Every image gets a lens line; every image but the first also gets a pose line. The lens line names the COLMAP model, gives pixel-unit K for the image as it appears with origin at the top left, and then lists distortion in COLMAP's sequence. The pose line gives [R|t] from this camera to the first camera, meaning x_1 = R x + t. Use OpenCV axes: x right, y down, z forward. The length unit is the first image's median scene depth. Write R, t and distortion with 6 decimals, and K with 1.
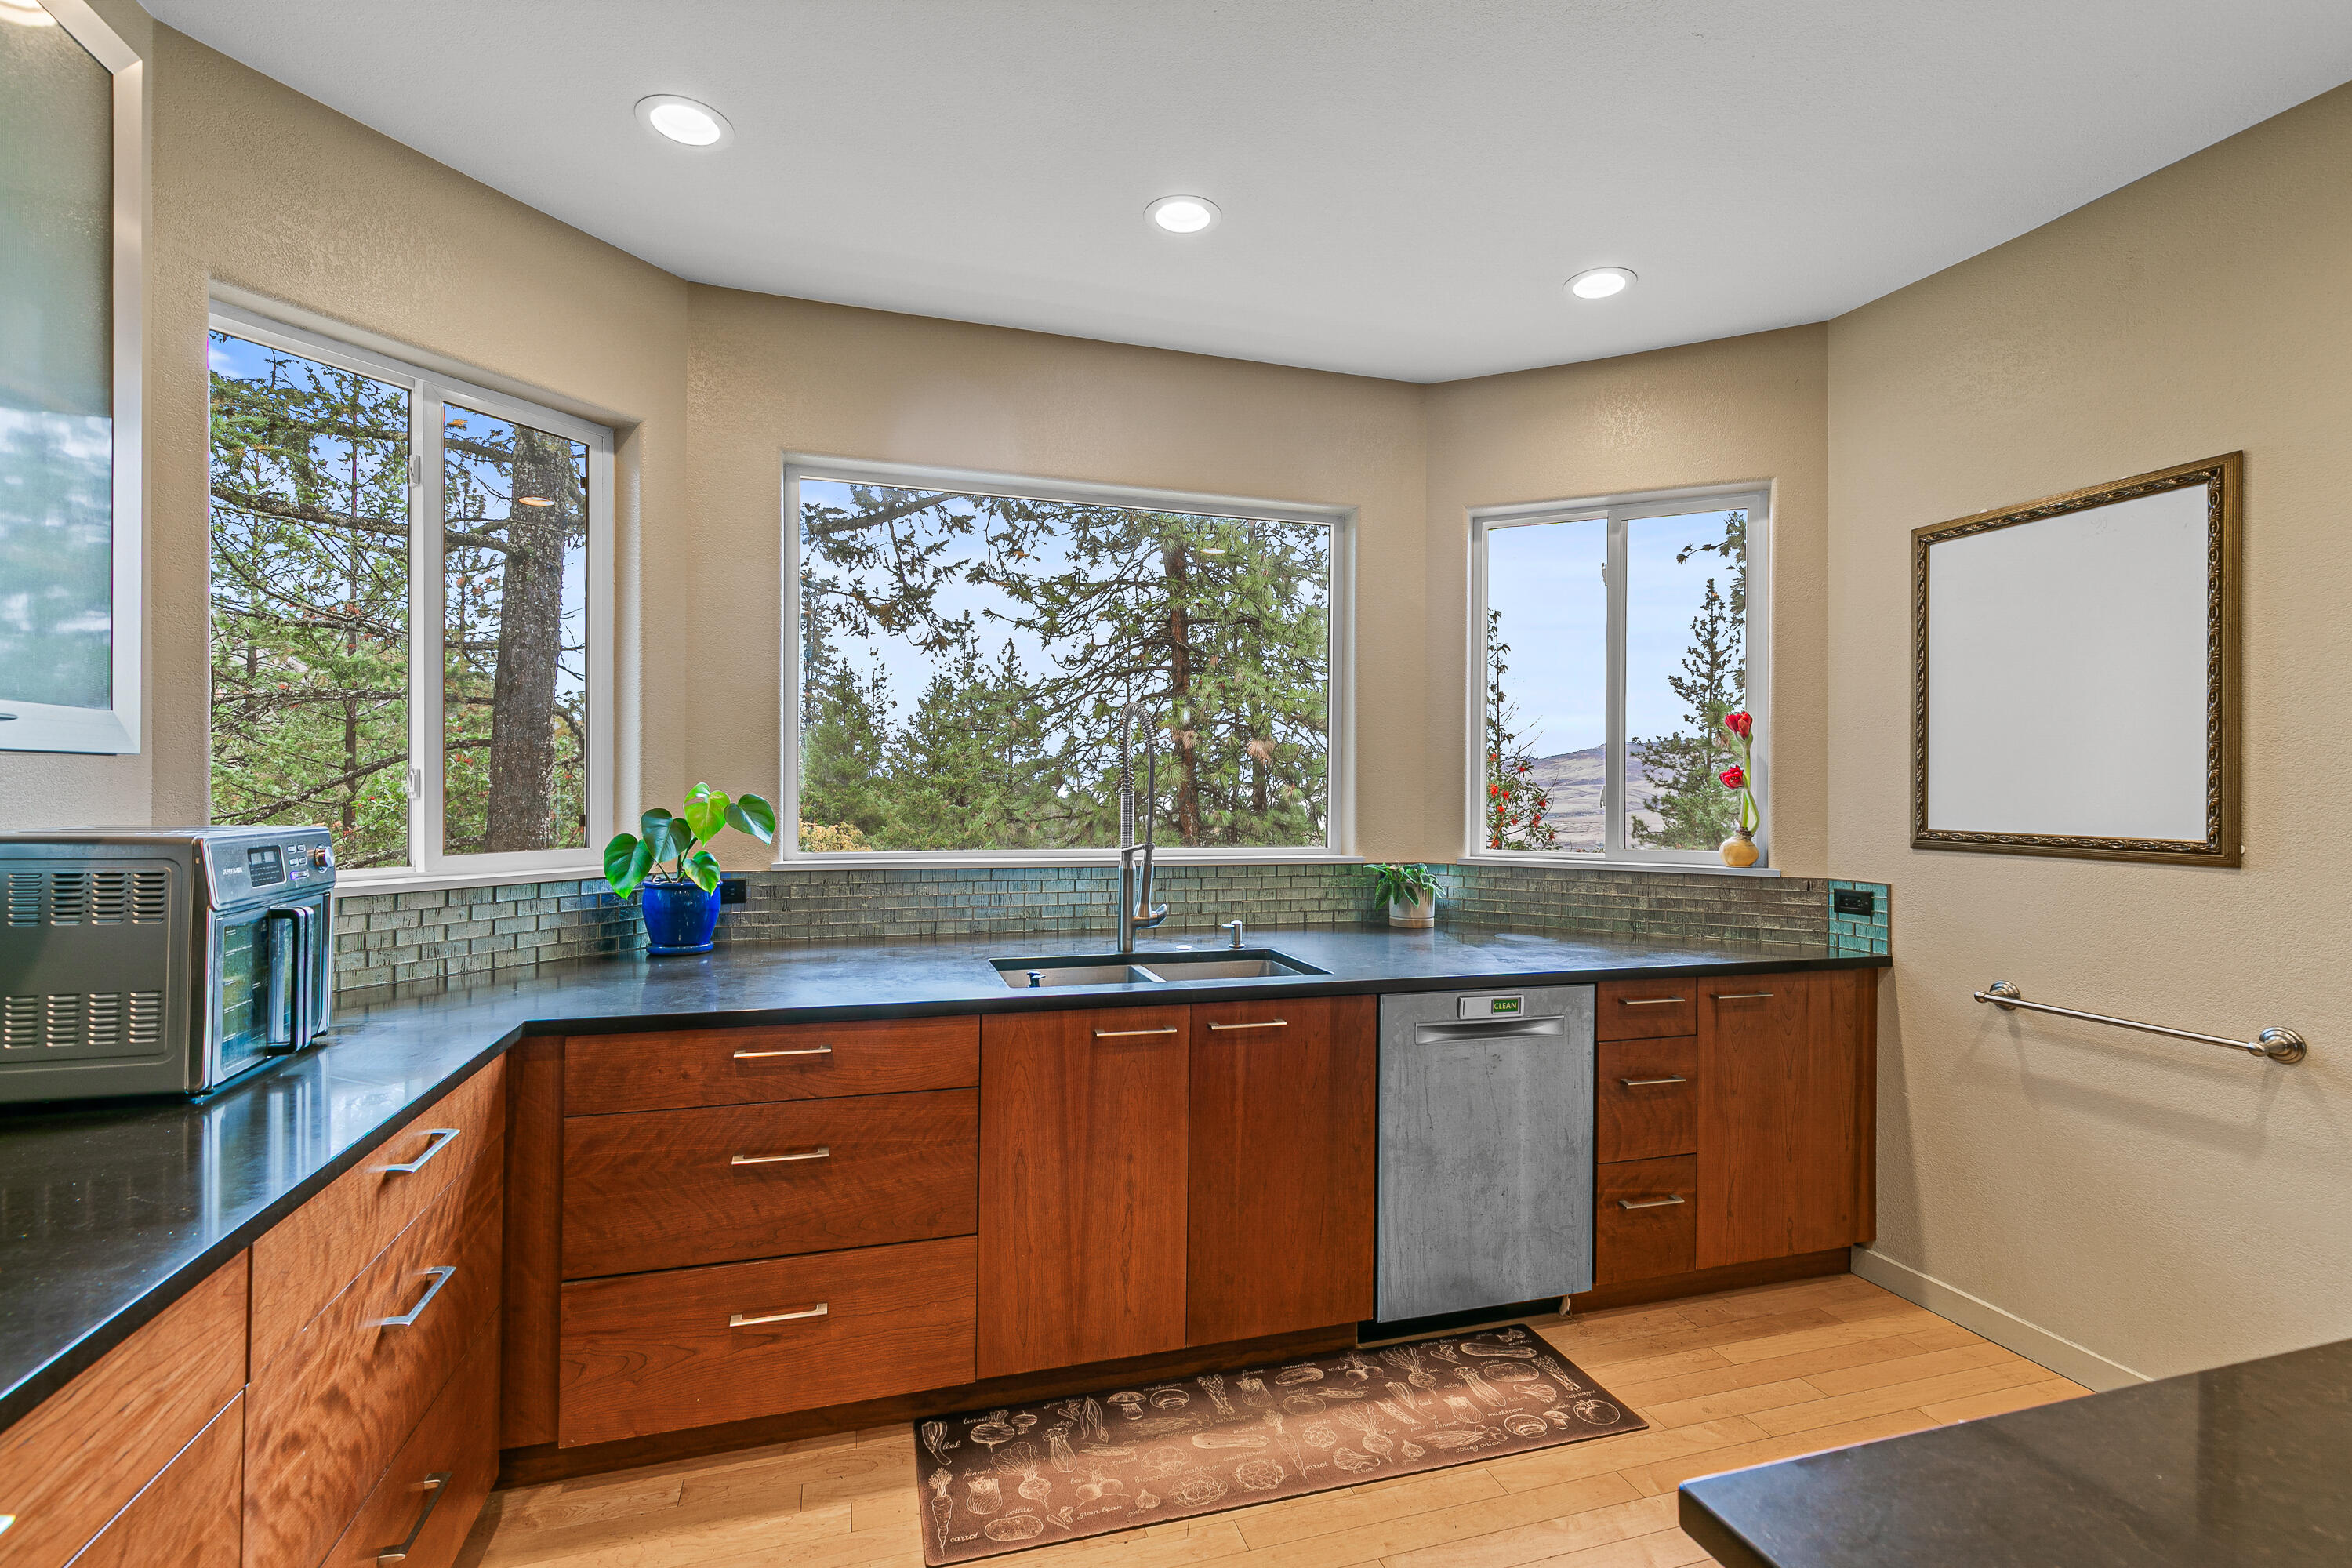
lens RADIAL K [[1073.7, 0, 1176.0], [0, 1073.7, 784.0], [0, 0, 1]] dist [0.011319, -0.000332]
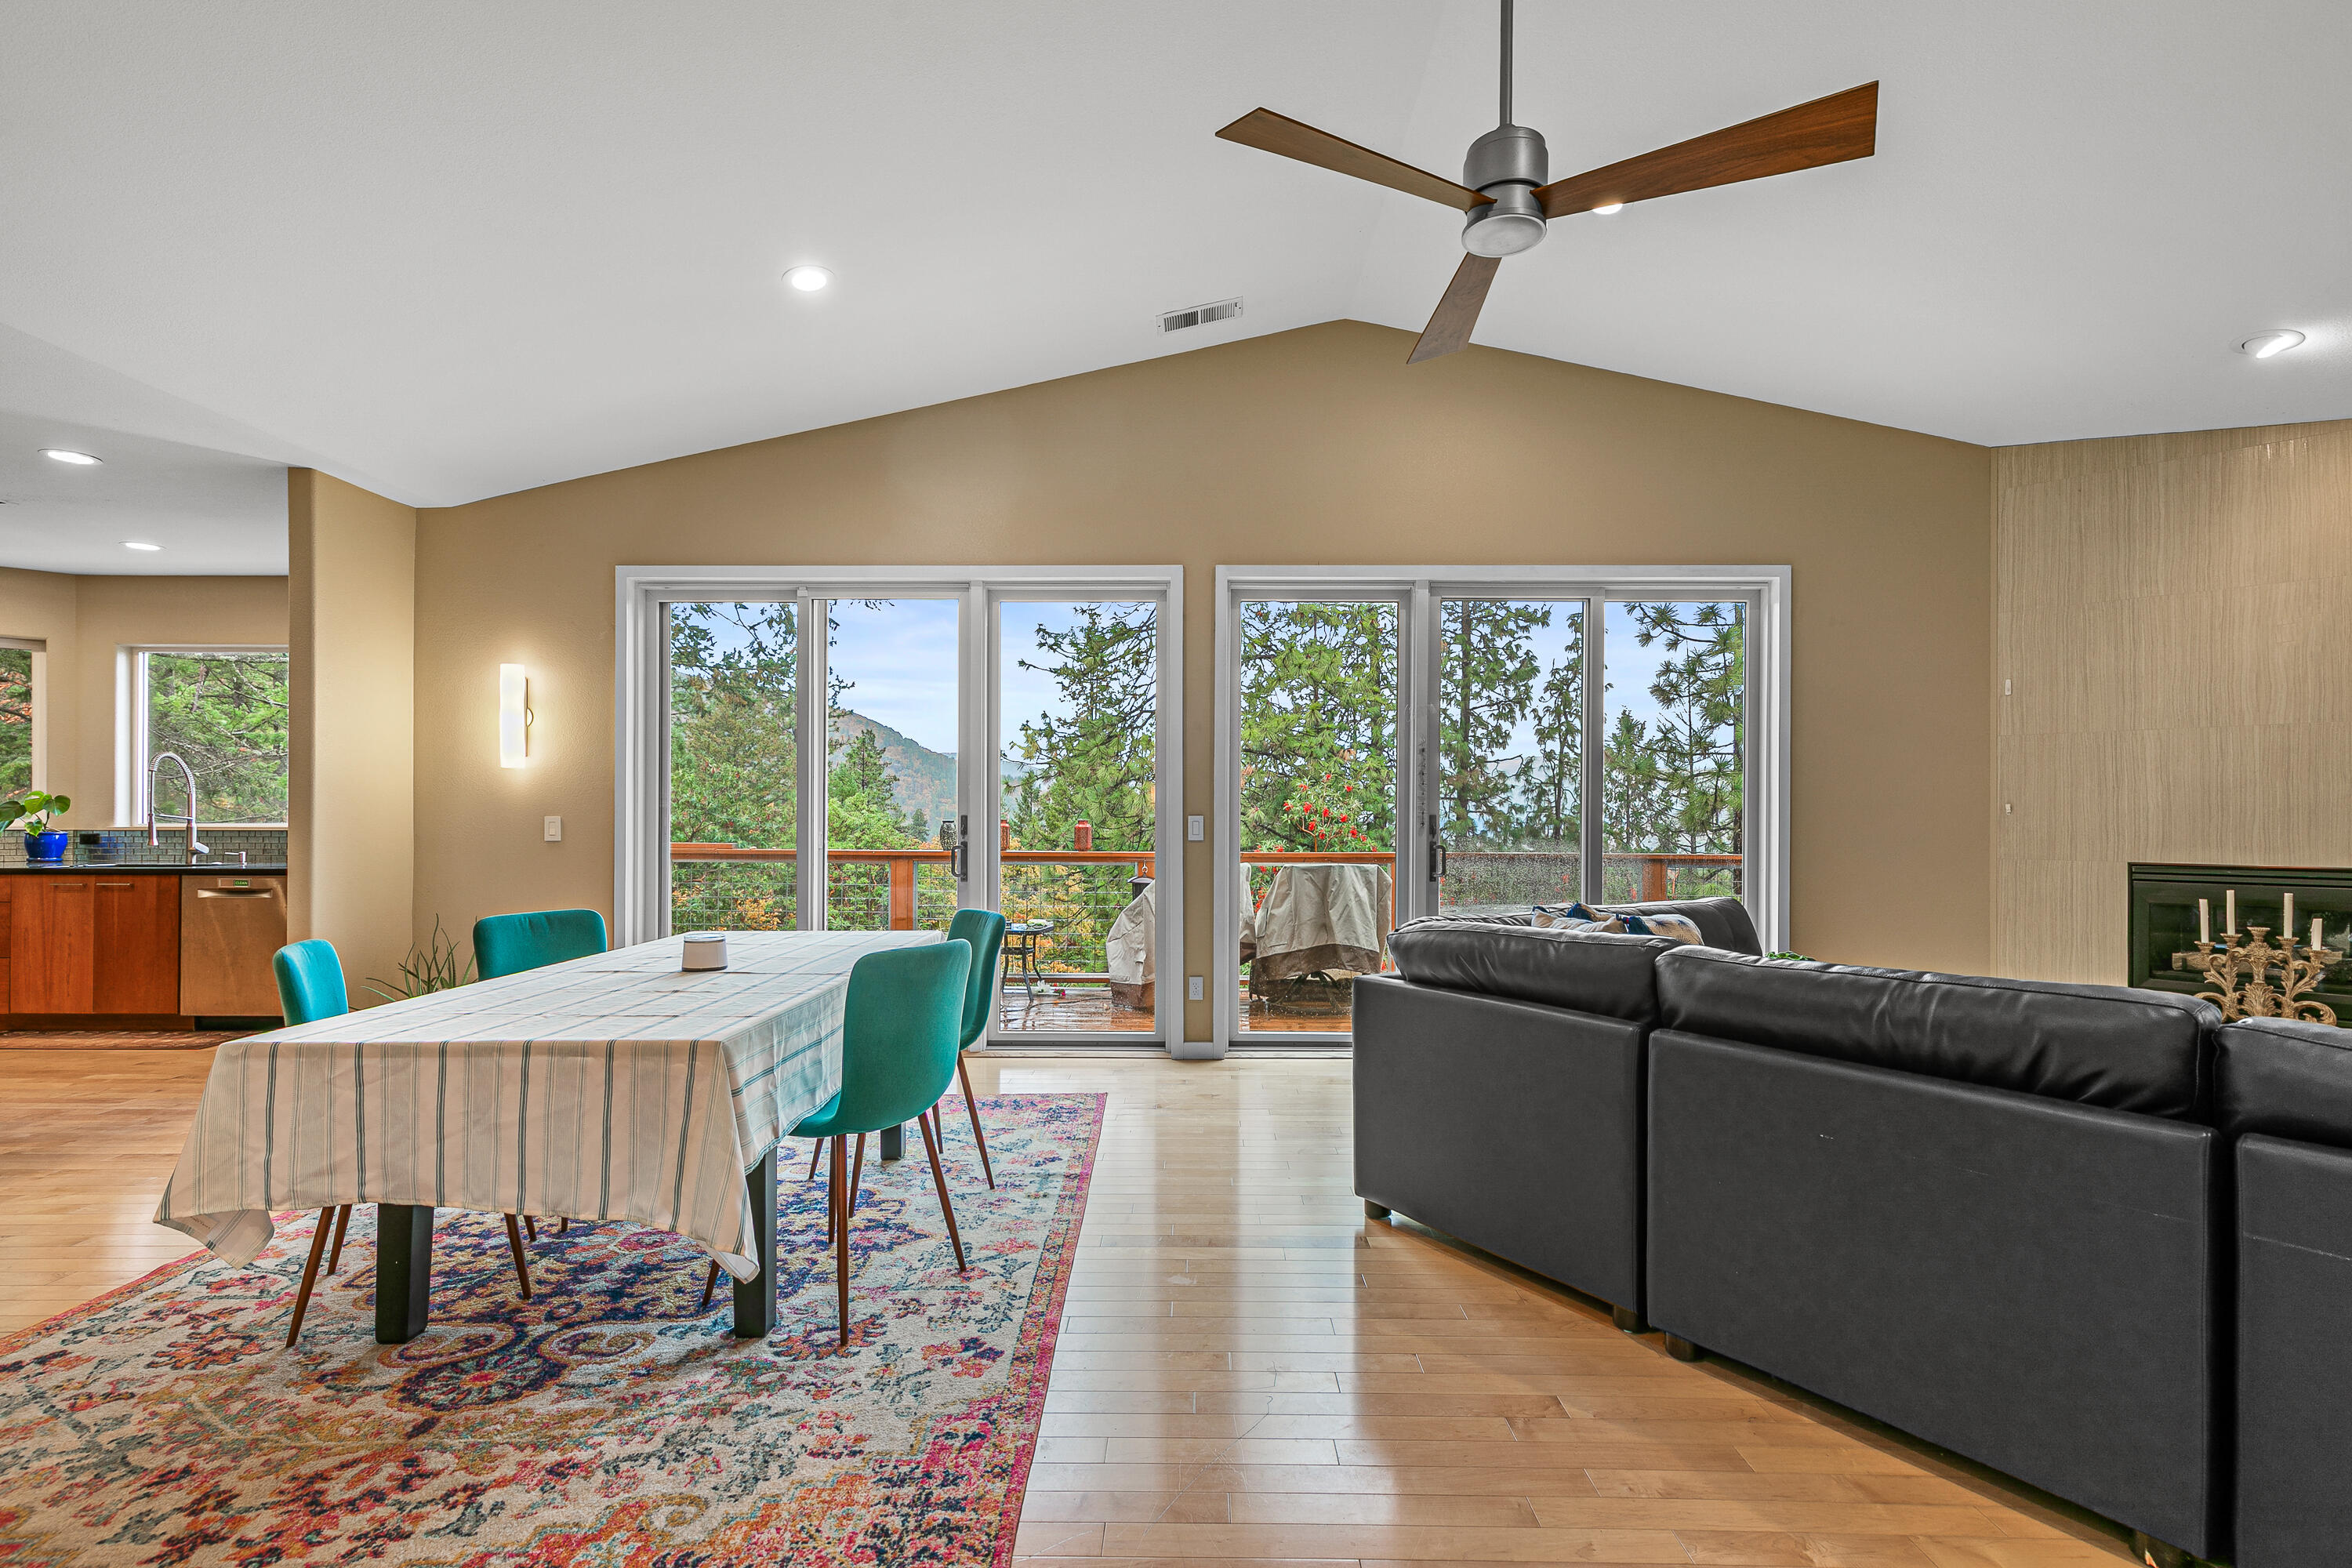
lens RADIAL K [[1071.3, 0, 1182.7], [0, 1071.3, 814.7], [0, 0, 1]] dist [0.010610, -0.001318]
pose [[0.950807, -0.009798, -0.309630, 3.077191], [0.008685, 0.999950, -0.004974, 0.097962], [0.309663, 0.002040, 0.950844, -0.574618]]
